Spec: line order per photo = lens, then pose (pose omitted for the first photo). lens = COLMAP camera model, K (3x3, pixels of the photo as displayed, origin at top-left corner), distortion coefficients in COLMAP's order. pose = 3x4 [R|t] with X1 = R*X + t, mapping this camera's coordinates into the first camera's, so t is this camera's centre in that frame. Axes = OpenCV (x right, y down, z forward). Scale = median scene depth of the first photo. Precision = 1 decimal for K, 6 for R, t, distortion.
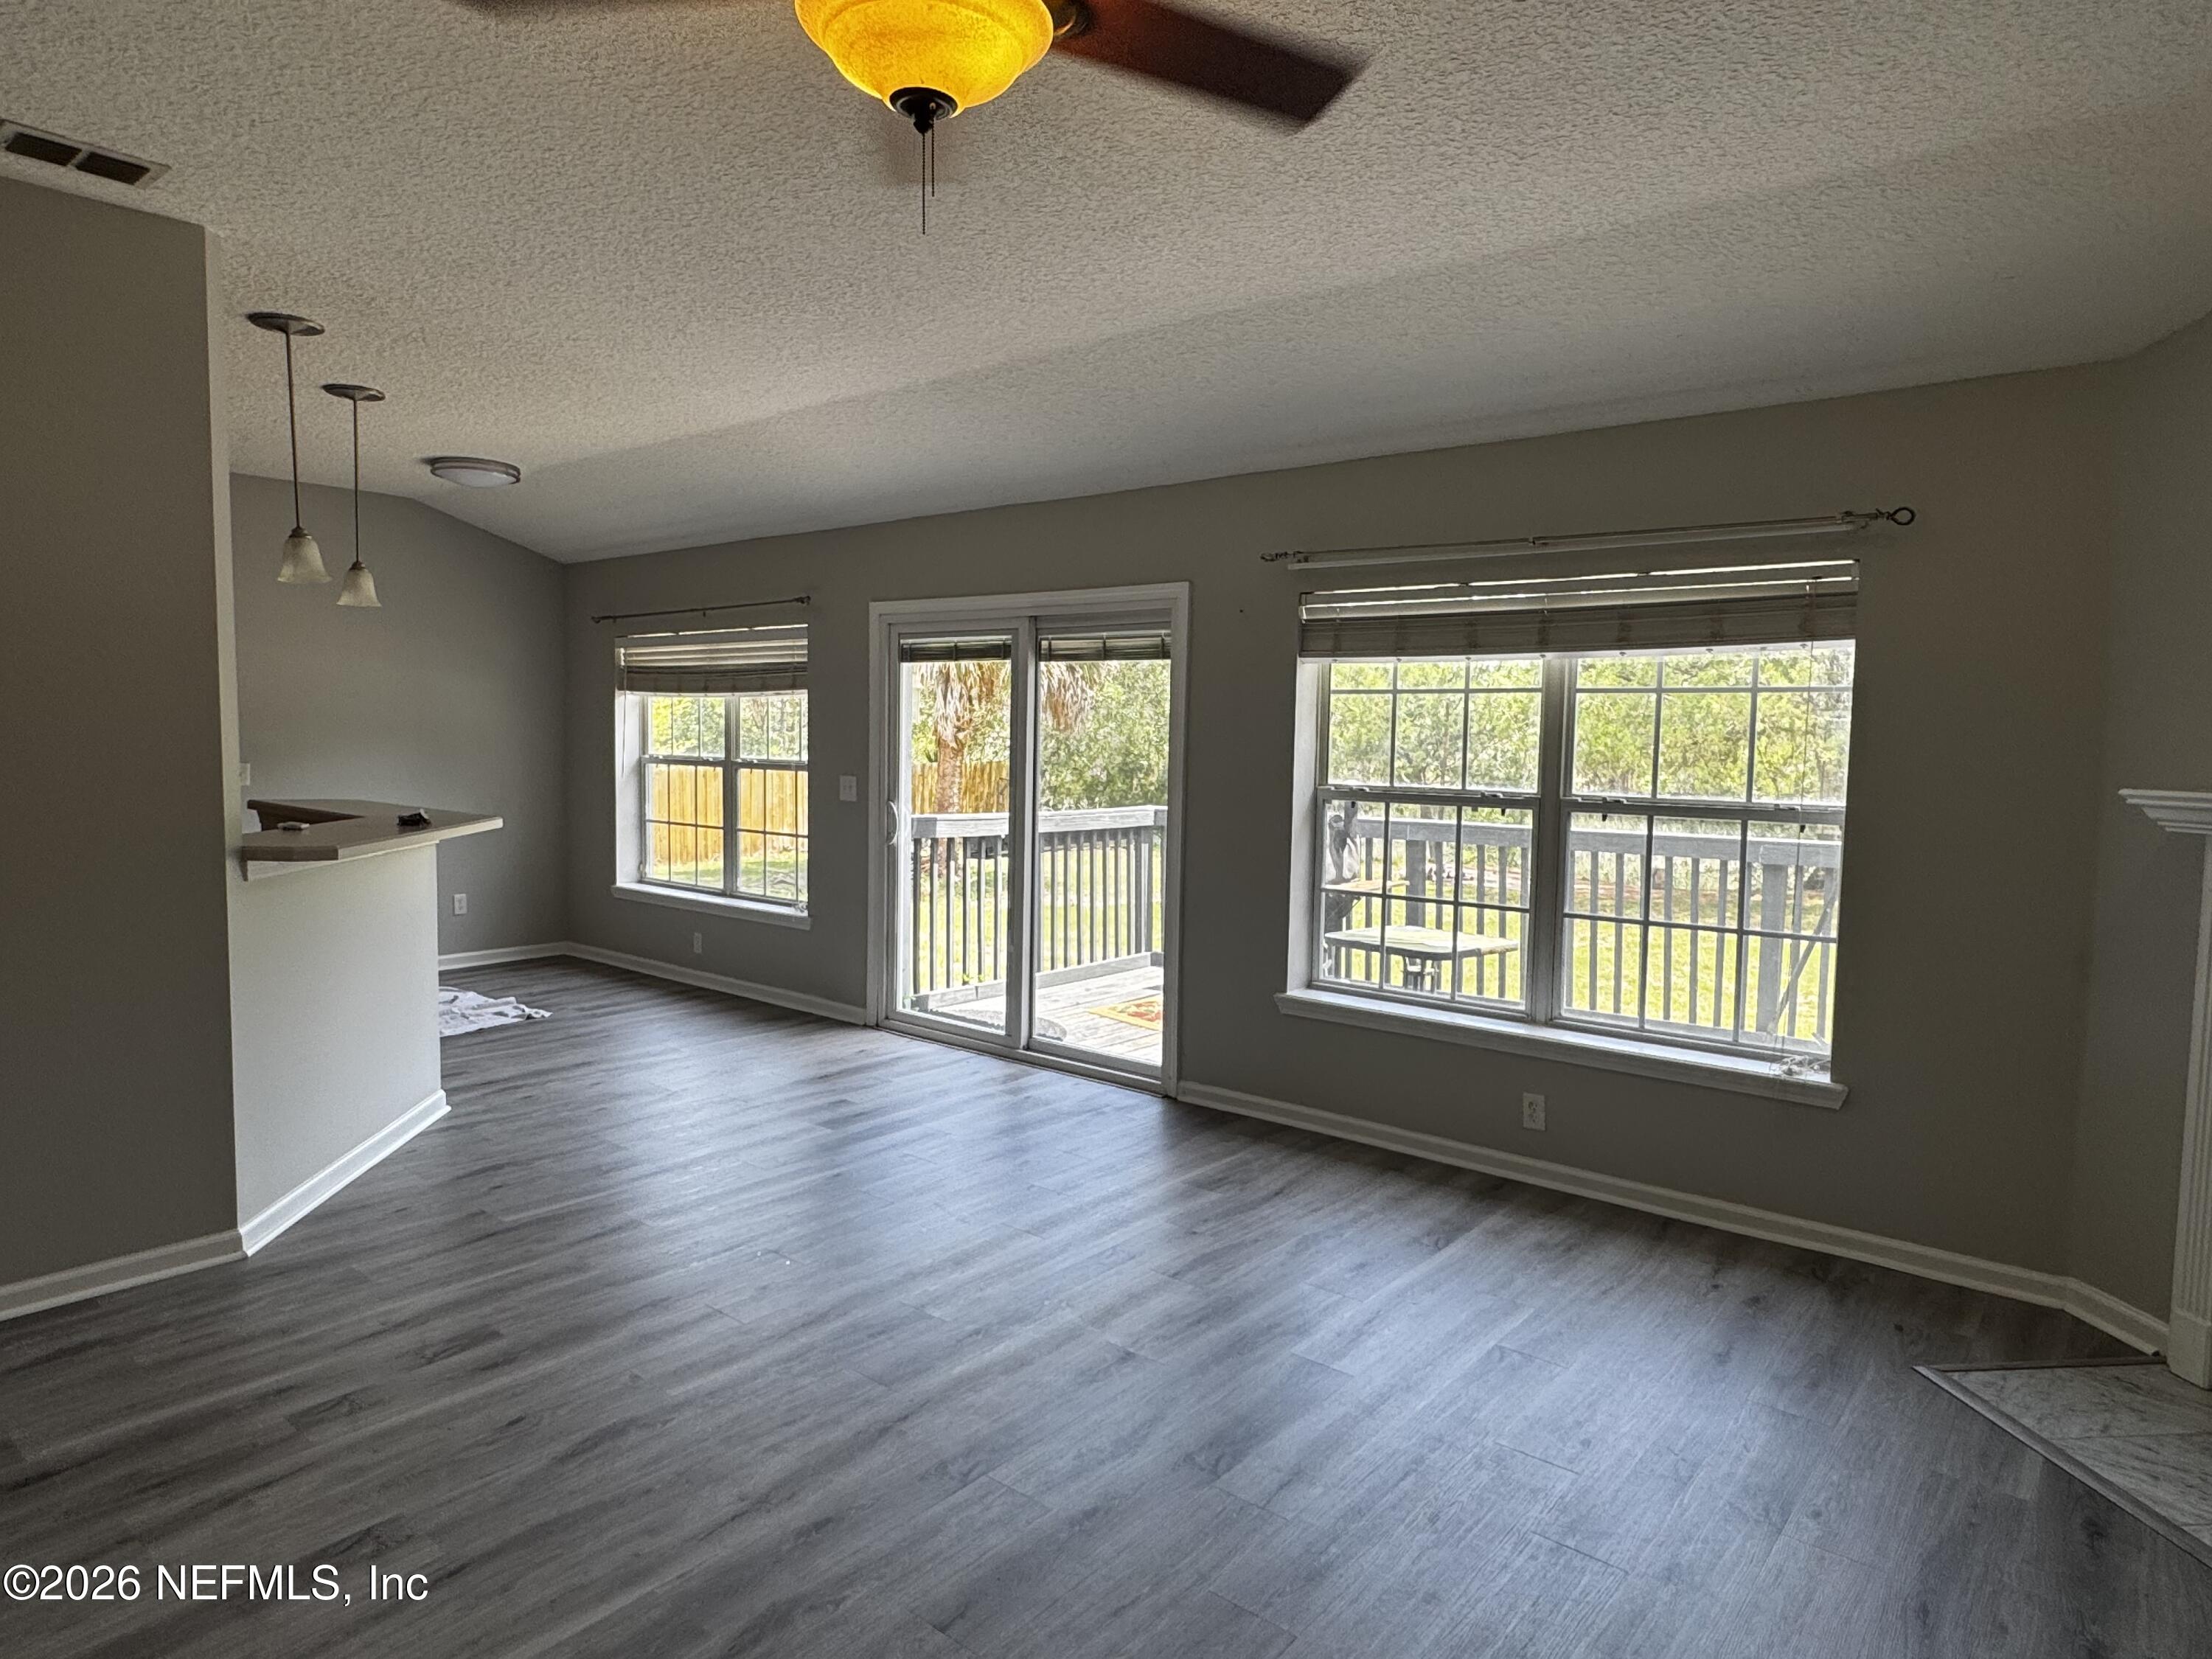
lens RADIAL K [[1310.2, 0, 1119.1], [0, 1310.2, 825.0], [0, 0, 1]] dist [-0.007941, -0.002142]
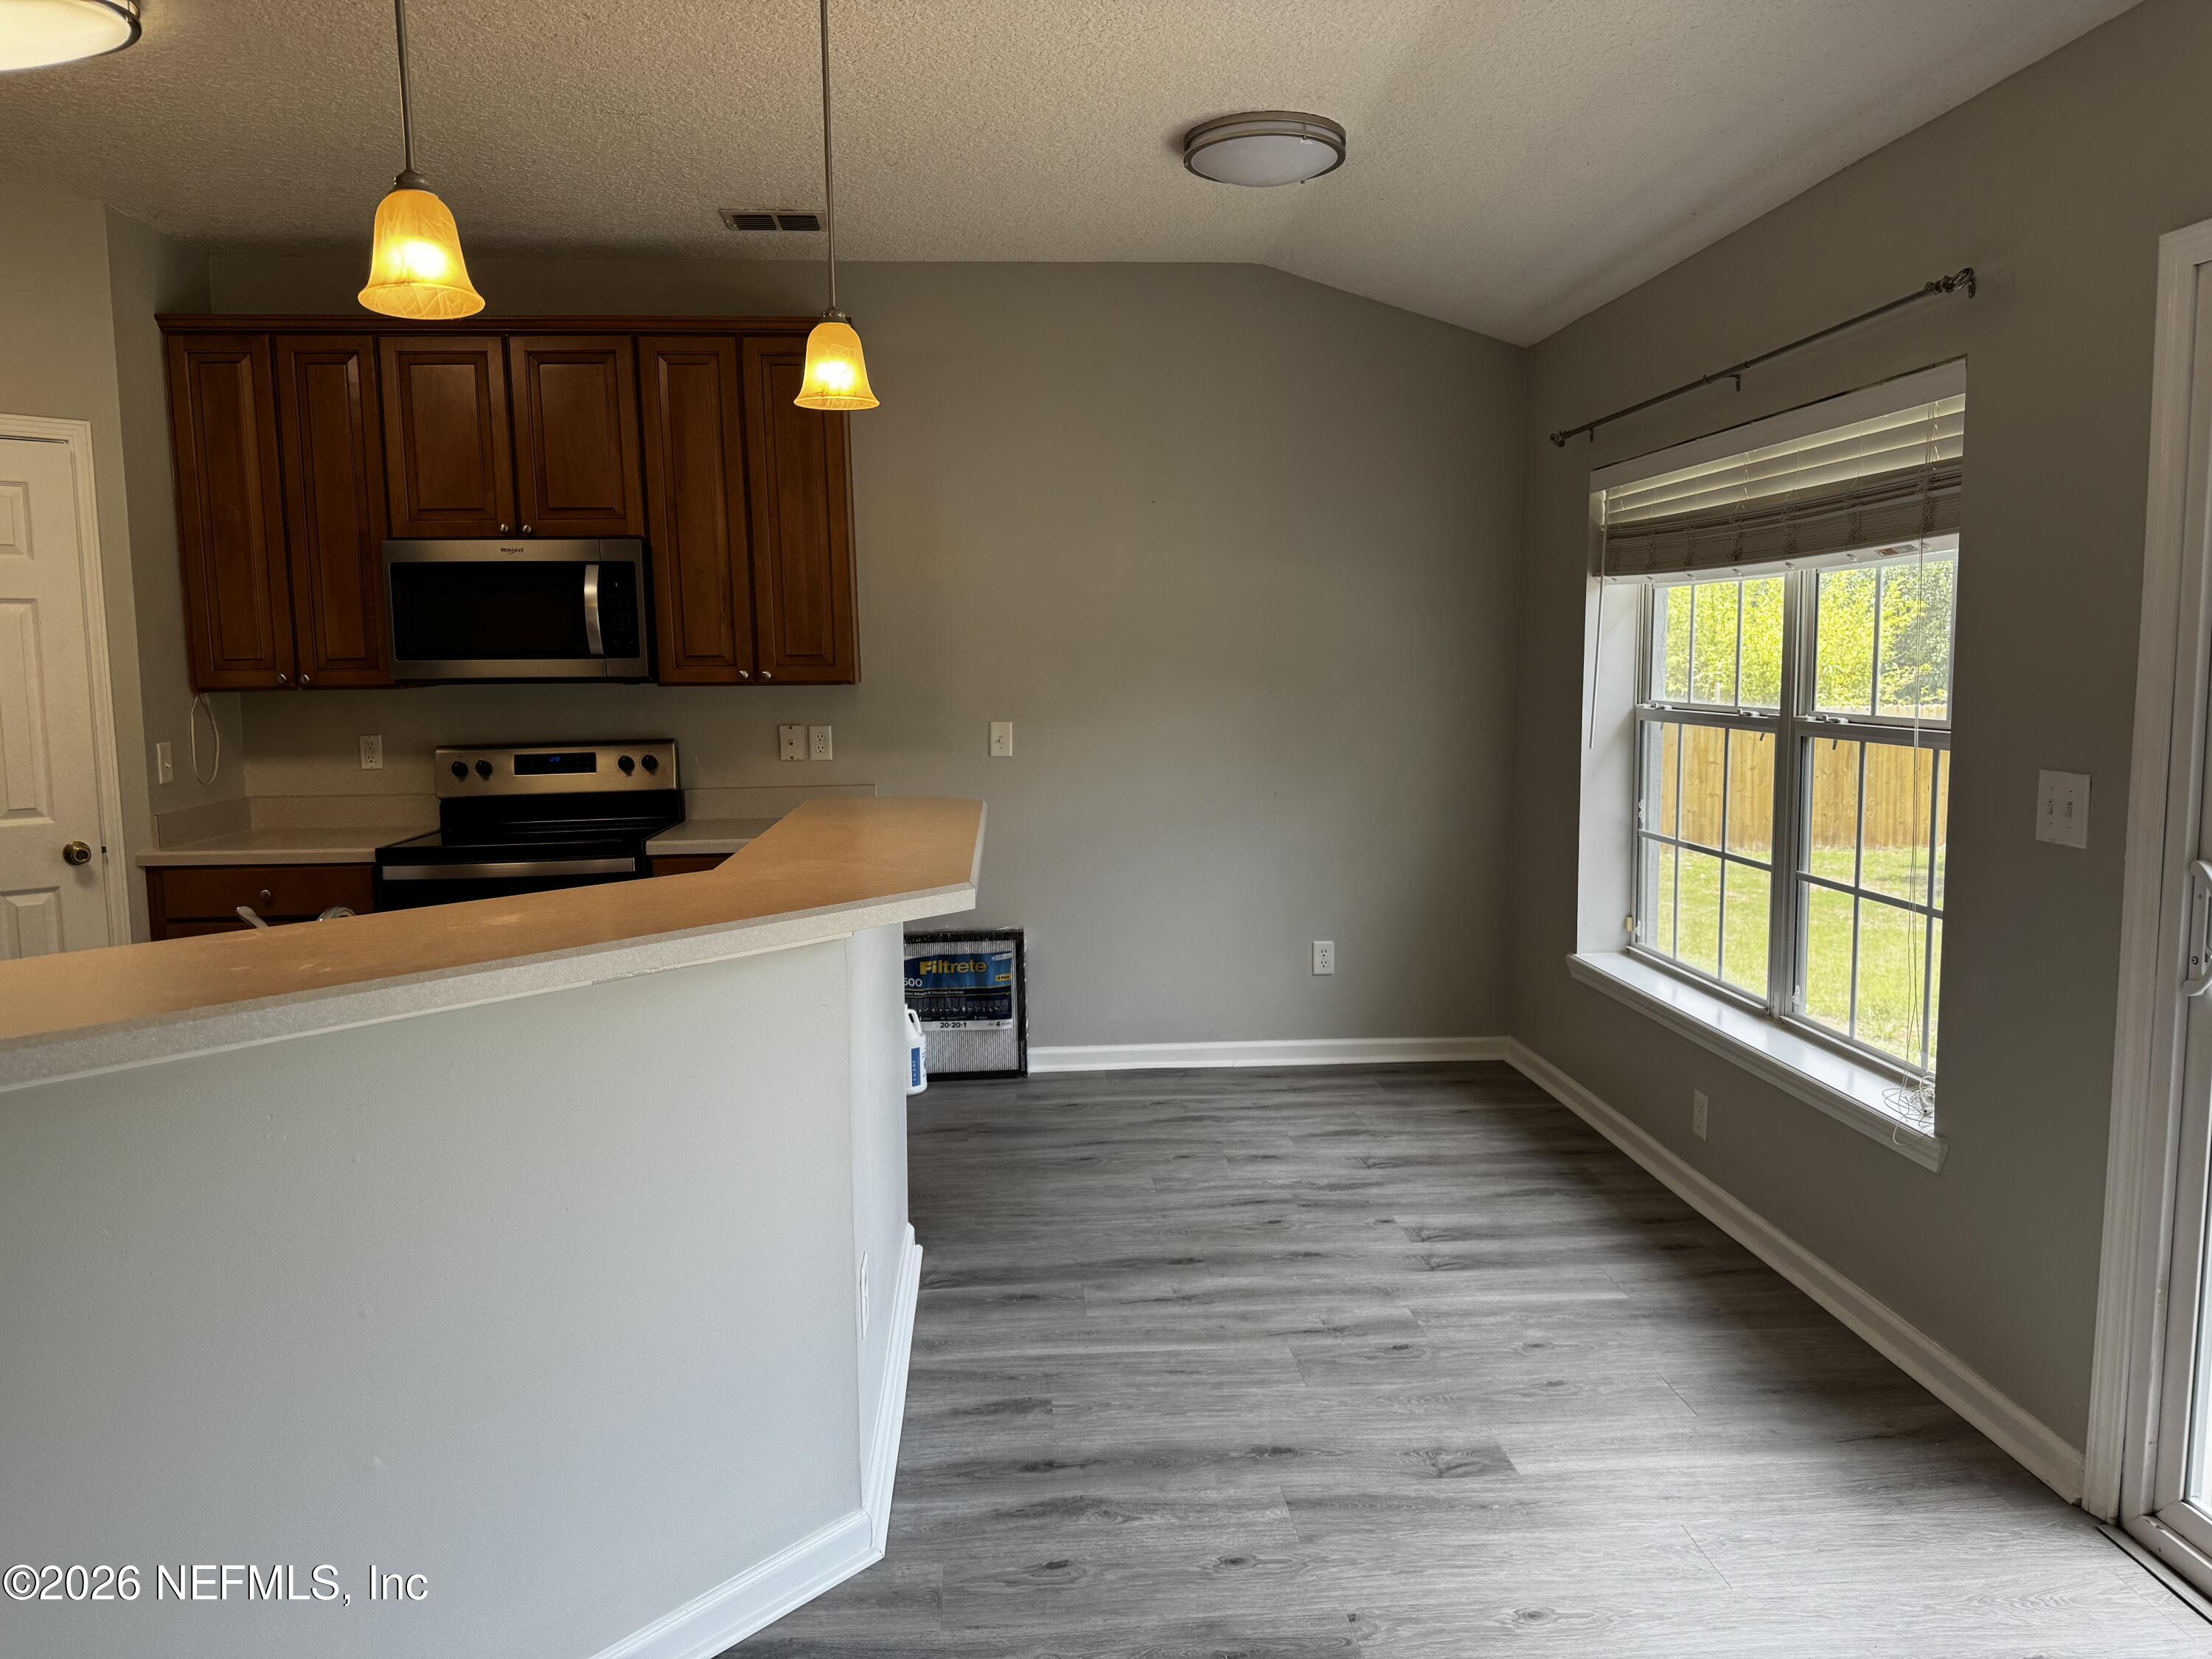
lens RADIAL K [[1547.4, 0, 1109.6], [0, 1547.4, 821.4], [0, 0, 1]] dist [0.003562, 0.002074]
pose [[0.675675, 0.053710, -0.735241, -0.068368], [-0.028164, 0.998495, 0.047058, -0.033362], [0.736662, -0.011088, 0.676170, 0.484758]]
